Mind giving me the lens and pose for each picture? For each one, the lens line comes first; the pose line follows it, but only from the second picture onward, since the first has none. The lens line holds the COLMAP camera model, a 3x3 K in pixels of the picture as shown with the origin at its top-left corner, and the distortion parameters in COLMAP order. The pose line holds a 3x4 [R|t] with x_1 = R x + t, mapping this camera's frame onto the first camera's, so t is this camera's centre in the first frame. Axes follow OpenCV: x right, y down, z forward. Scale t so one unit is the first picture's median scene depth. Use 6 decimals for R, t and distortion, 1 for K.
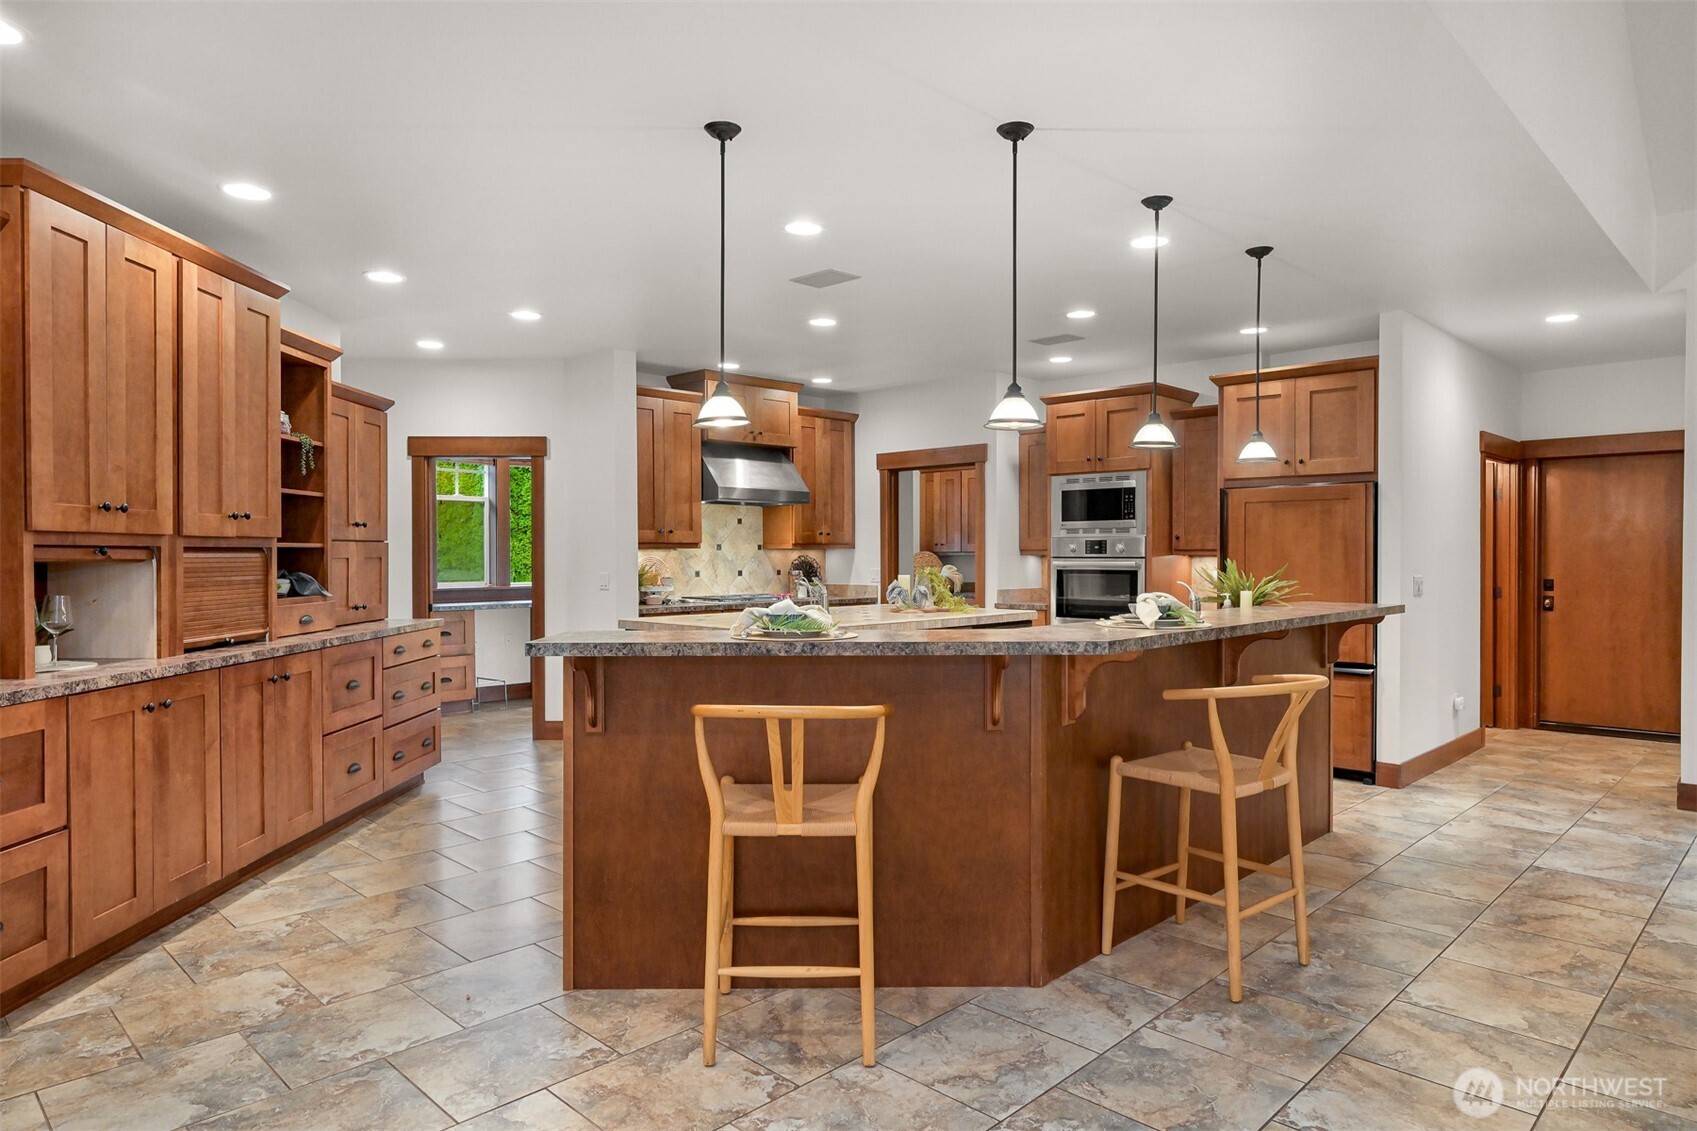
lens RADIAL K [[1035.7, 0, 850.1], [0, 1035.7, 556.4], [0, 0, 1]] dist [0.003053, -0.002189]
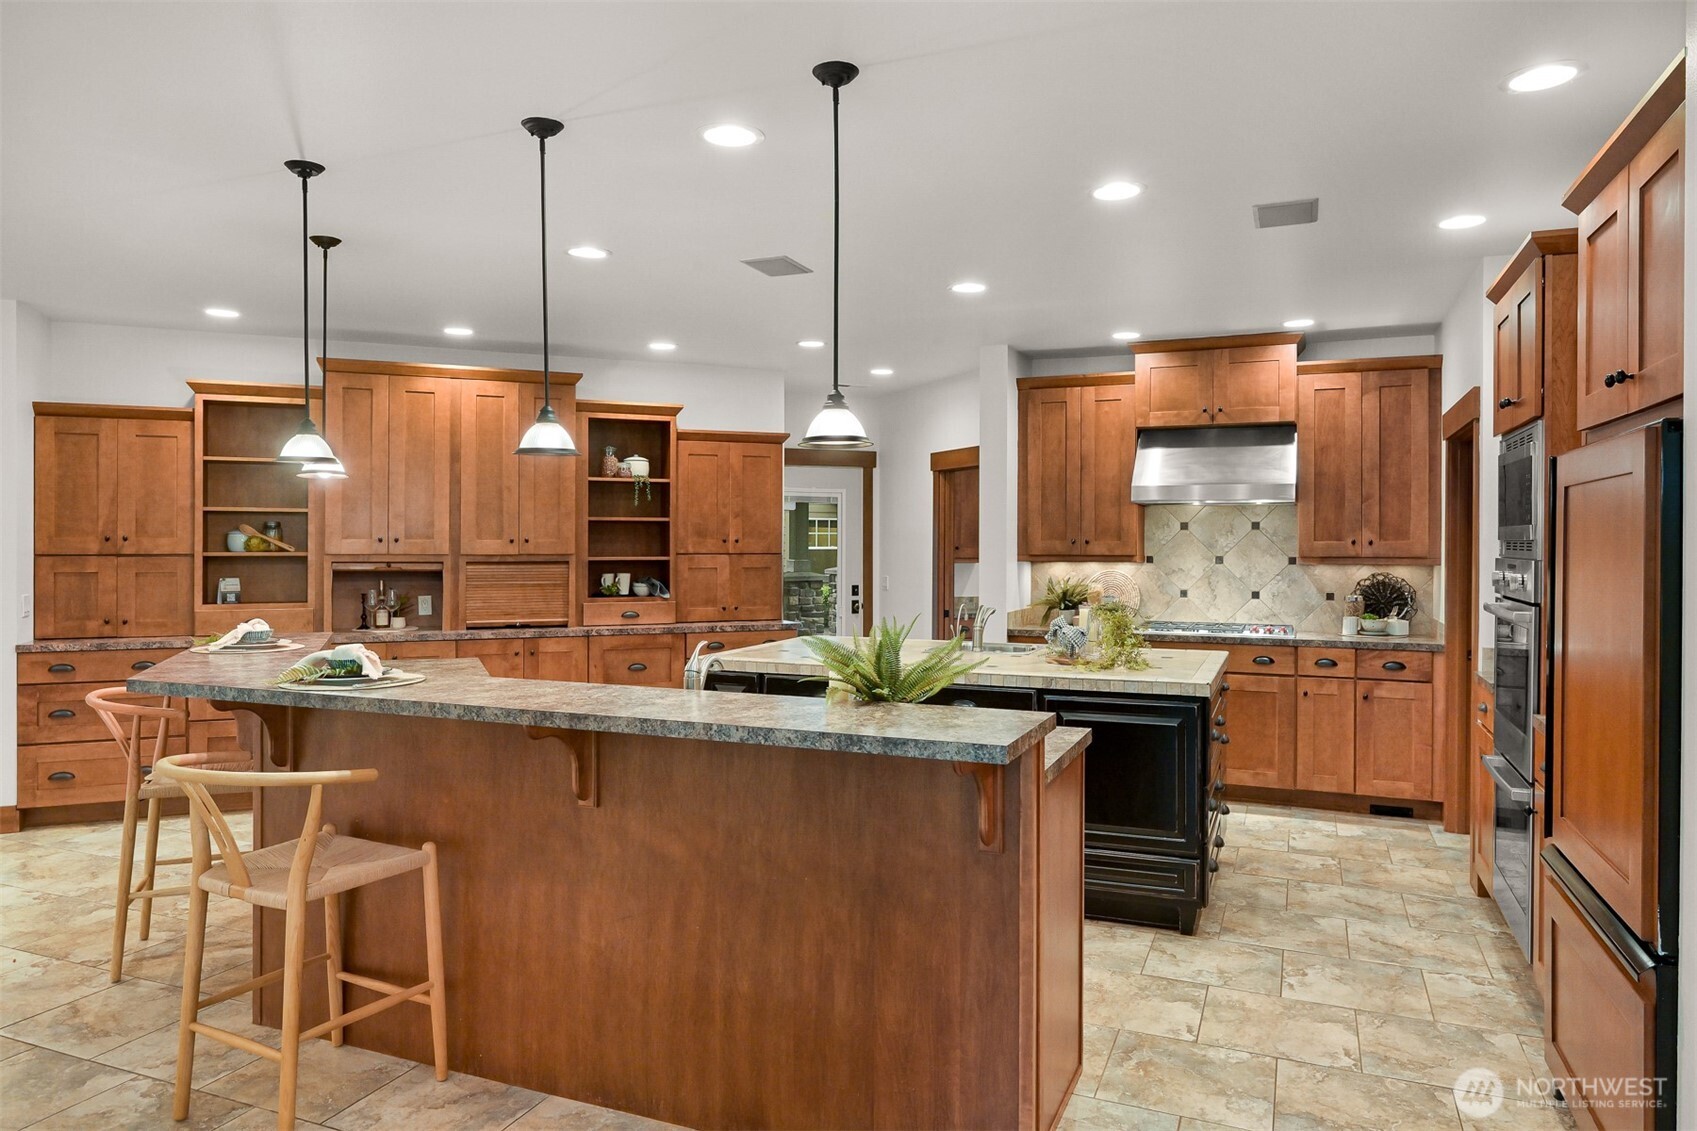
lens RADIAL K [[1089.0, 0, 850.3], [0, 1089.0, 542.0], [0, 0, 1]] dist [0.002897, -0.010140]
pose [[0.374730, 0.003901, -0.927126, 0.813611], [-0.006872, 0.999975, 0.001430, -0.033700], [0.927109, 0.005835, 0.374747, 0.672213]]
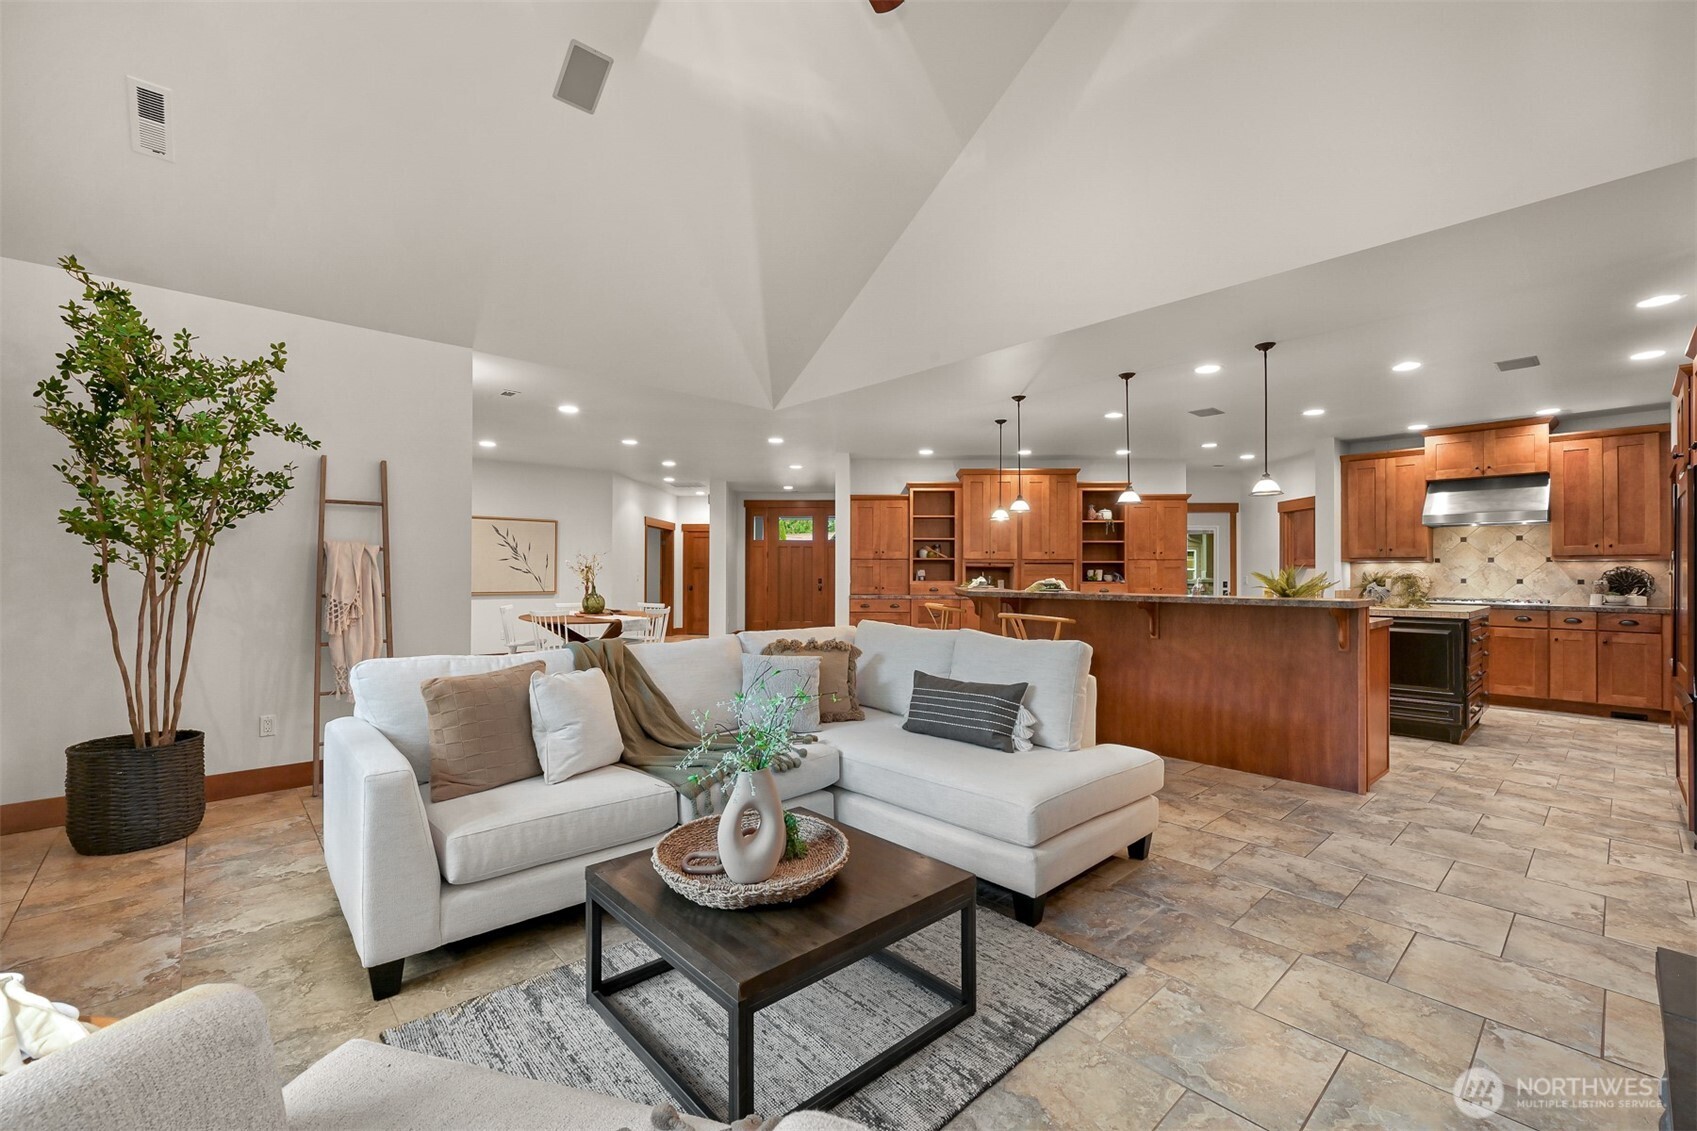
lens RADIAL K [[709.7, 0, 851.6], [0, 709.7, 565.8], [0, 0, 1]] dist [-0.003937, 0.000566]
pose [[-0.053025, -0.006778, -0.998570, 1.187866], [-0.006465, 0.999958, -0.006445, 0.013229], [0.998572, 0.006114, -0.053066, 0.418644]]
